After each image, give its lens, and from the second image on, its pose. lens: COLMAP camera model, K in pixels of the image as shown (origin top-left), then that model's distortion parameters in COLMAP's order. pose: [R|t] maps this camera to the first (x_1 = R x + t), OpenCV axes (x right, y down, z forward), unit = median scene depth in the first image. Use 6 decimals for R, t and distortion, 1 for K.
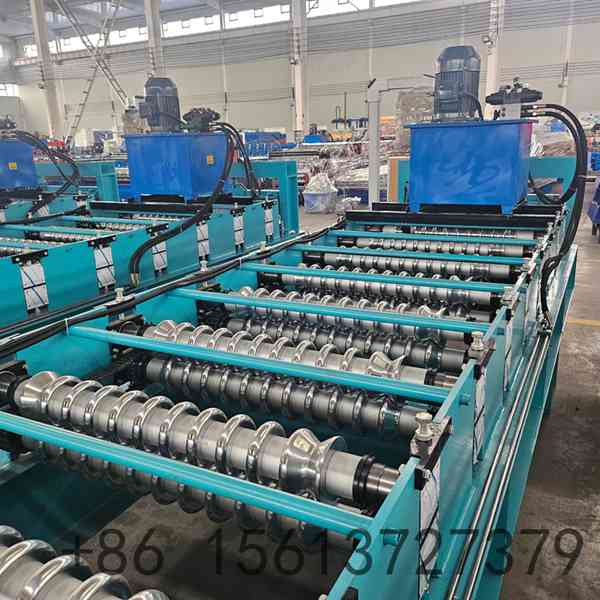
lens RADIAL K [[560.4, 0, 303.4], [0, 560.4, 300.8], [0, 0, 1]] dist [-0.004371, 0.000000]
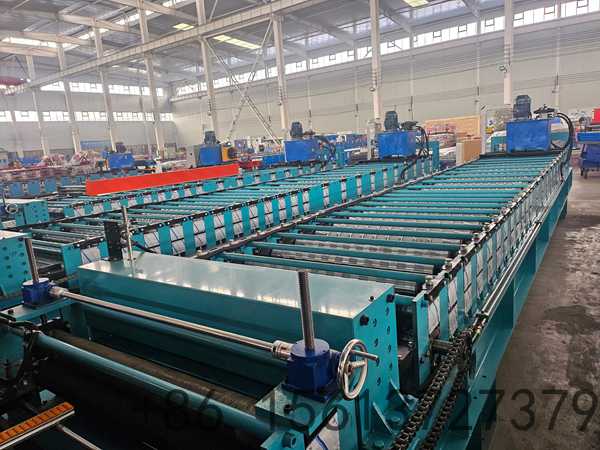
lens RADIAL K [[413.0, 0, 303.2], [0, 413.0, 219.4], [0, 0, 1]] dist [0.028725, -0.047828]
pose [[0.991512, -0.023919, -0.127792, -0.364451], [0.011839, 0.995458, -0.094462, 0.231239], [0.129471, 0.092147, 0.987292, -0.744052]]
